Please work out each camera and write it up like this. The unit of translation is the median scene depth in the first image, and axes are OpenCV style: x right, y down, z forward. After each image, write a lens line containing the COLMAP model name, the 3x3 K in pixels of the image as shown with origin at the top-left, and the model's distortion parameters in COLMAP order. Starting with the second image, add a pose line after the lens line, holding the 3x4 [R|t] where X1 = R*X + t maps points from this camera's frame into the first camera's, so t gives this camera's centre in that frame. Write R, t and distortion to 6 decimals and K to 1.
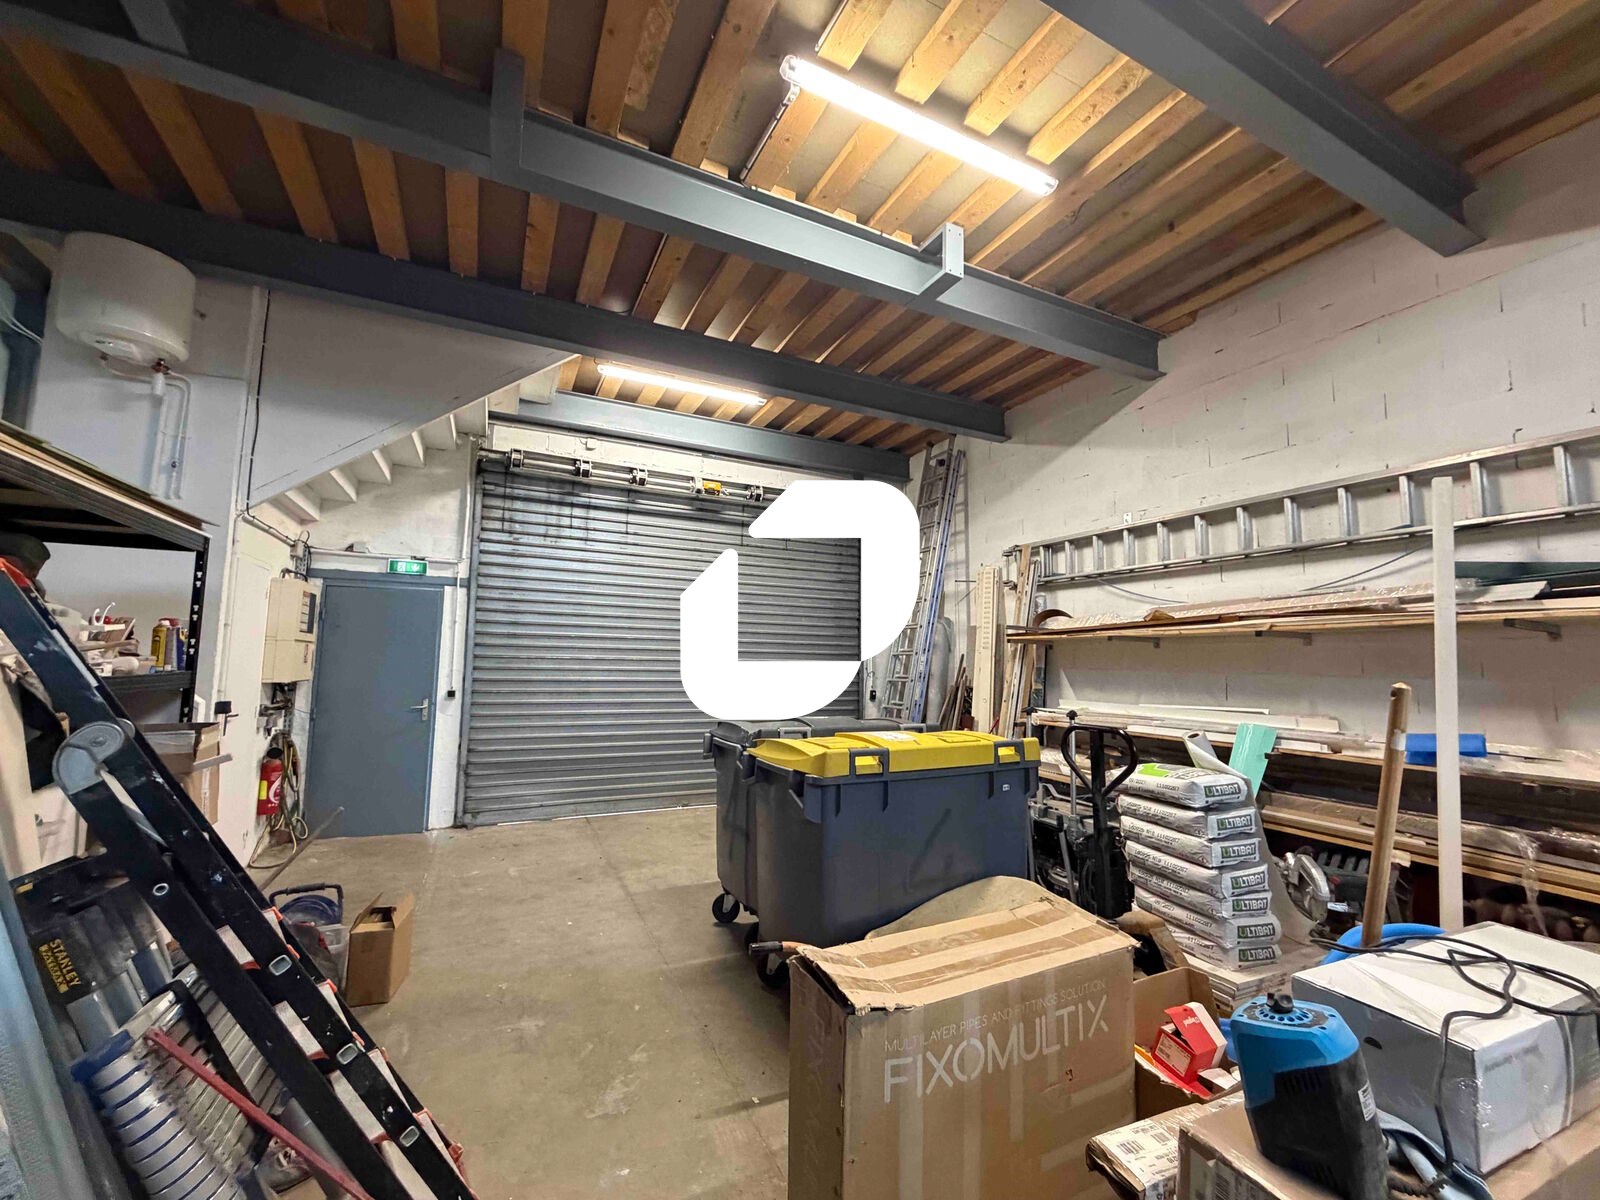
lens RADIAL K [[633.5, 0, 793.4], [0, 633.5, 599.8], [0, 0, 1]] dist [-0.001028, 0.000725]
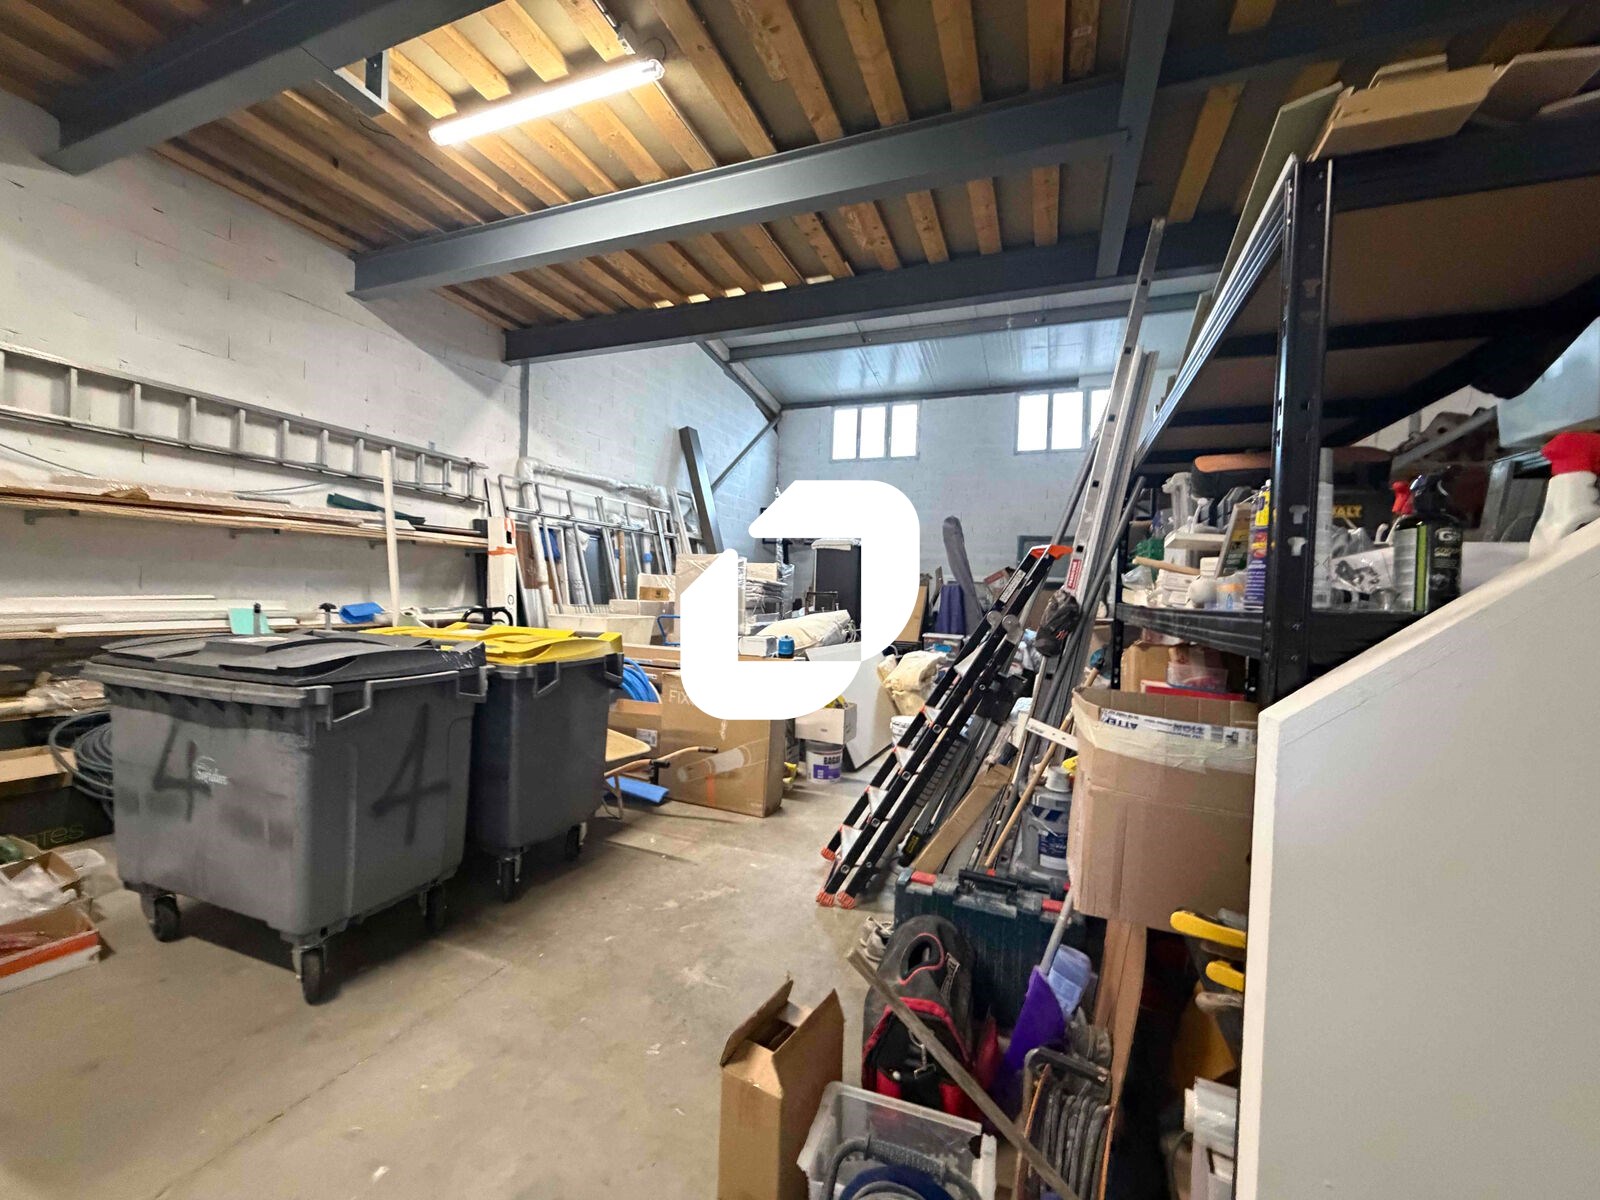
lens RADIAL K [[633.5, 0, 793.4], [0, 633.5, 599.8], [0, 0, 1]] dist [-0.001028, 0.000725]
pose [[-0.673602, -0.048437, 0.737505, -0.783810], [-0.118567, 0.992008, -0.043142, 0.116171], [-0.729522, -0.116505, -0.673962, 1.071124]]
